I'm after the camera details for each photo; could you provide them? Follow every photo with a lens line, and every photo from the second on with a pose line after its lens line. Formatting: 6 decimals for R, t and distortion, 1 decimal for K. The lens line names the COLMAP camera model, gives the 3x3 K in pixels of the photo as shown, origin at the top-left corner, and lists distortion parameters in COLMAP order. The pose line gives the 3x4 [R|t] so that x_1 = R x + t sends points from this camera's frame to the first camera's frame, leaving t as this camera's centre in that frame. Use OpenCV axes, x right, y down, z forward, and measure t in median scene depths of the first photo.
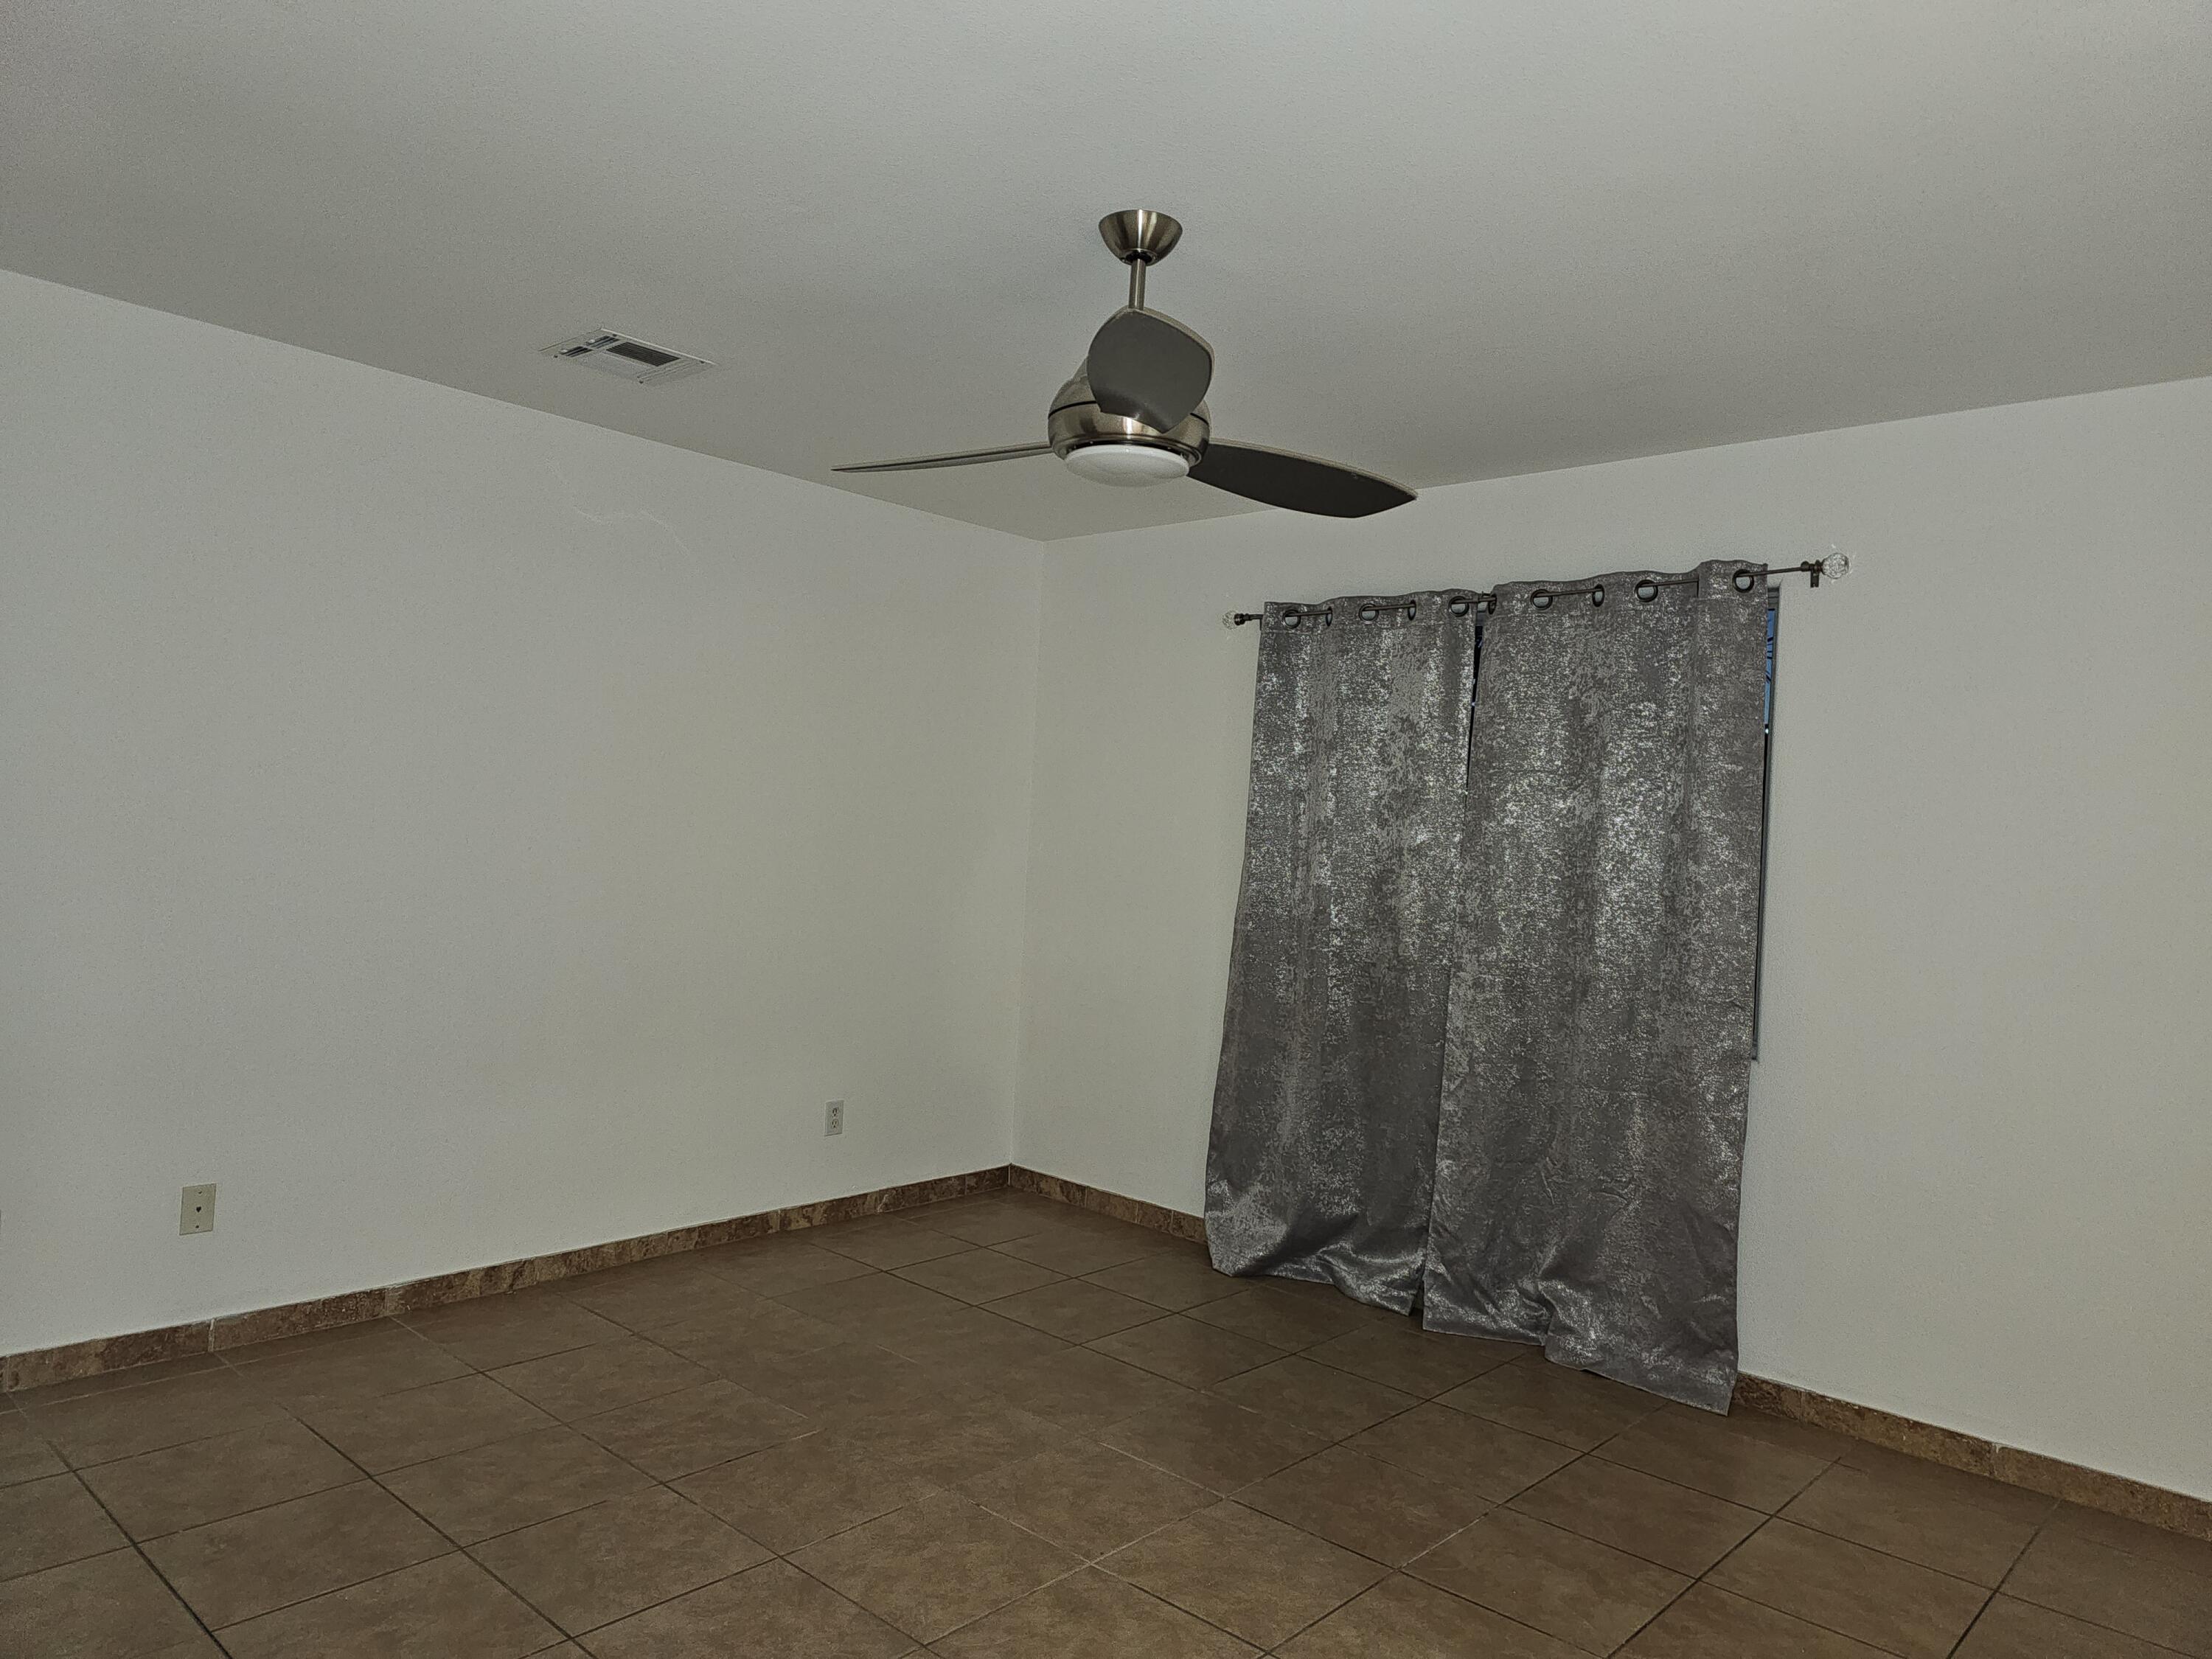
lens RADIAL K [[1473.5, 0, 1107.3], [0, 1473.5, 824.5], [0, 0, 1]] dist [0.033773, -0.016326]
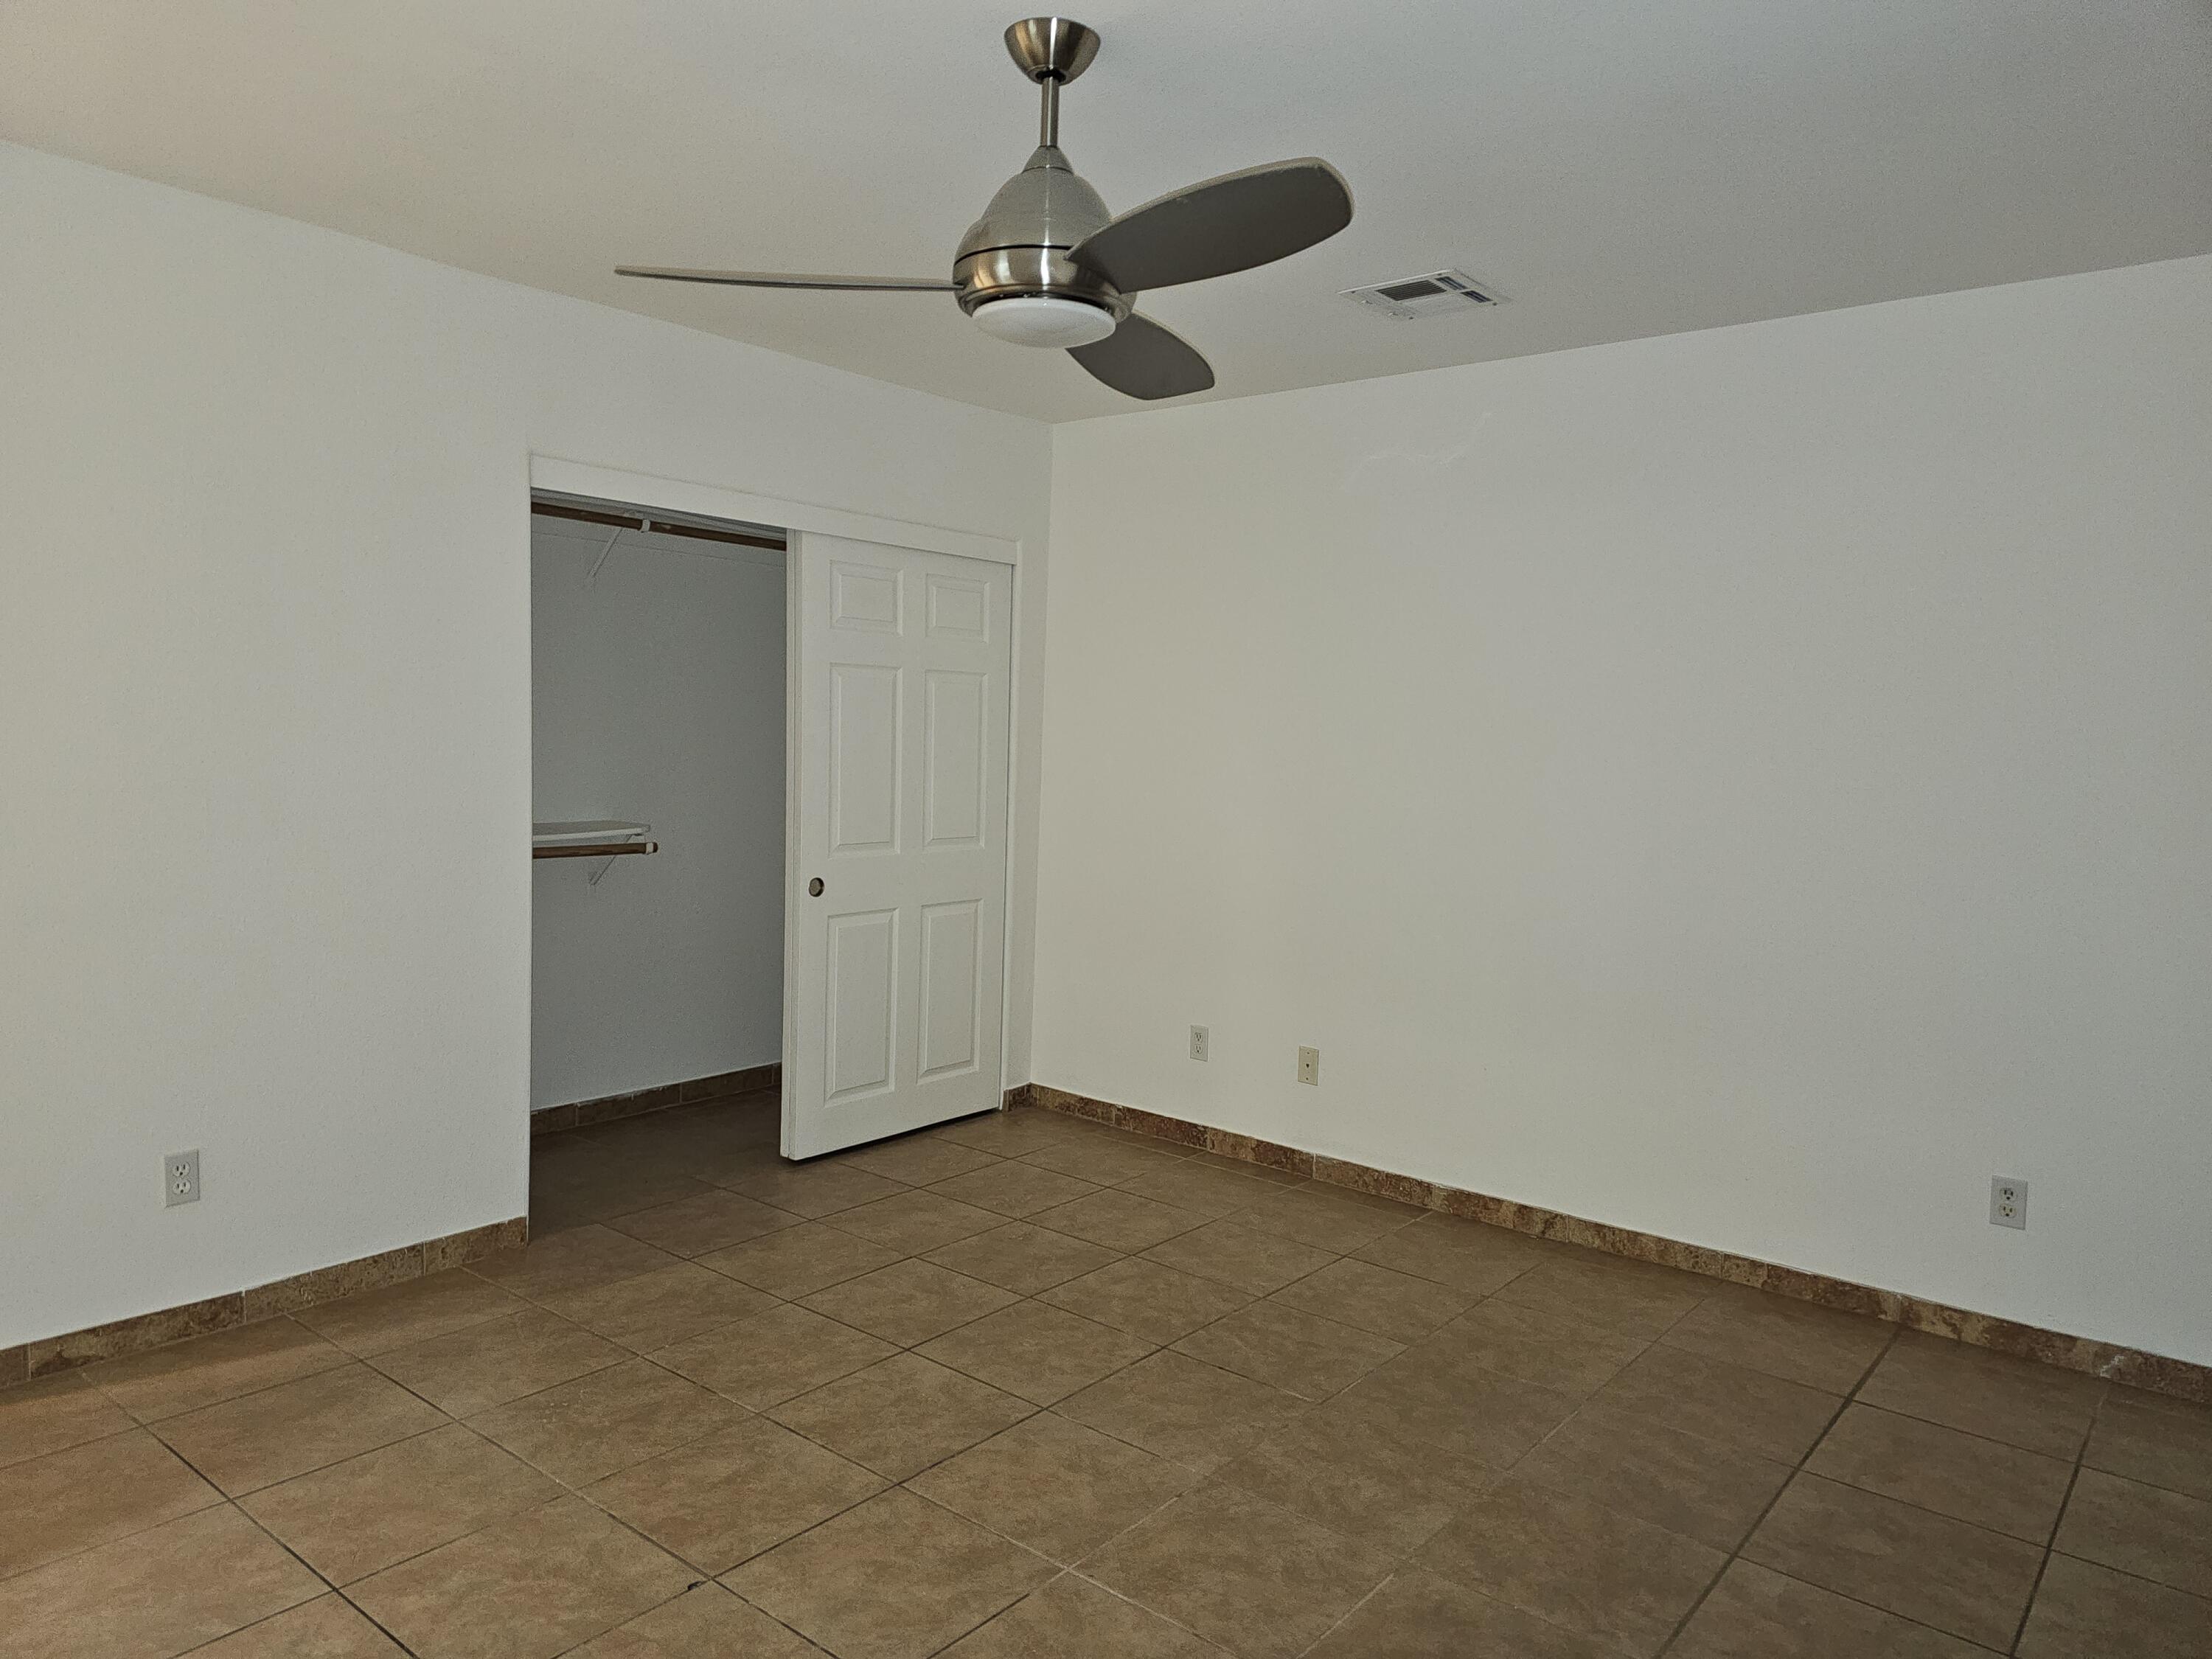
lens RADIAL K [[1473.5, 0, 1106.6], [0, 1473.5, 833.1], [0, 0, 1]] dist [0.033773, -0.016326]
pose [[0.057567, 0.023976, -0.998054, 0.637903], [-0.024785, 0.999438, 0.022580, 0.027153], [0.998034, 0.023437, 0.058129, 0.707834]]
